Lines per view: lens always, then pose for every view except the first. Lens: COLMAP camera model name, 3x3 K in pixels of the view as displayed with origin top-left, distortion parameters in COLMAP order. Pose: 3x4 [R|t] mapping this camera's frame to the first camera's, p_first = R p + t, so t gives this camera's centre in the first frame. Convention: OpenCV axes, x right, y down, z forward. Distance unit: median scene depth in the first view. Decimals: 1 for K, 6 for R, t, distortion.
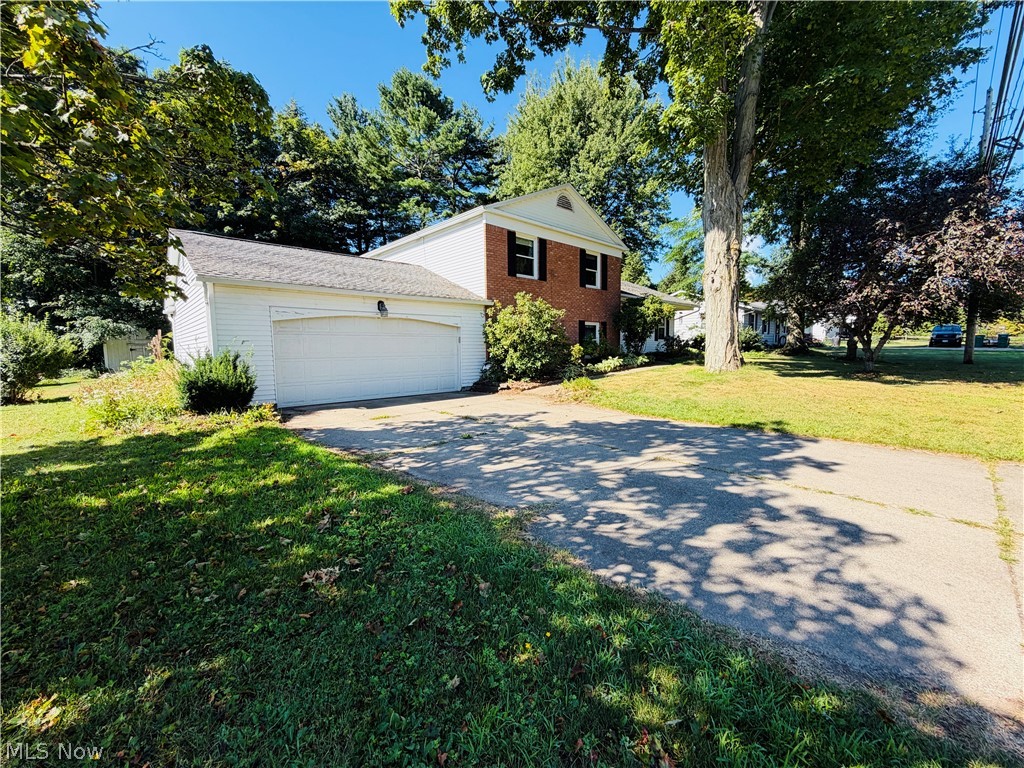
lens RADIAL K [[410.2, 0, 512.0], [0, 410.2, 384.0], [0, 0, 1]] dist [0.000276, 0.000033]
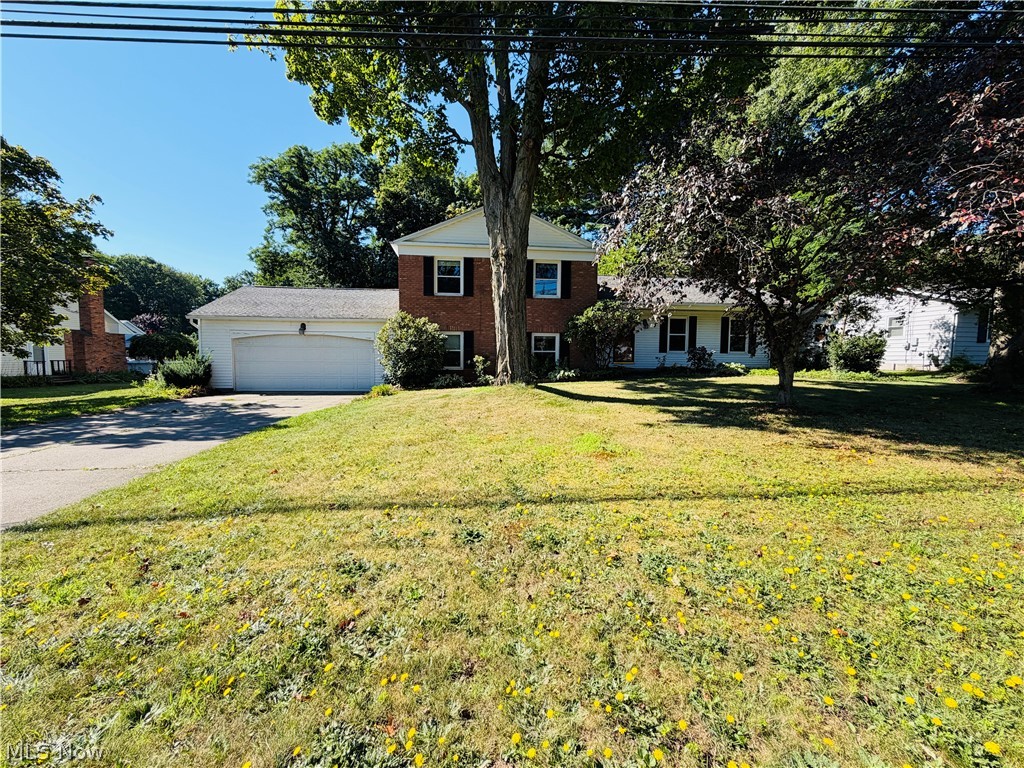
lens RADIAL K [[410.2, 0, 512.0], [0, 410.2, 384.0], [0, 0, 1]] dist [0.000276, 0.000033]
pose [[0.756117, 0.030199, -0.653740, 1.058726], [-0.077971, 0.995977, -0.044173, 0.012573], [0.649776, 0.084373, 0.755429, 0.365832]]
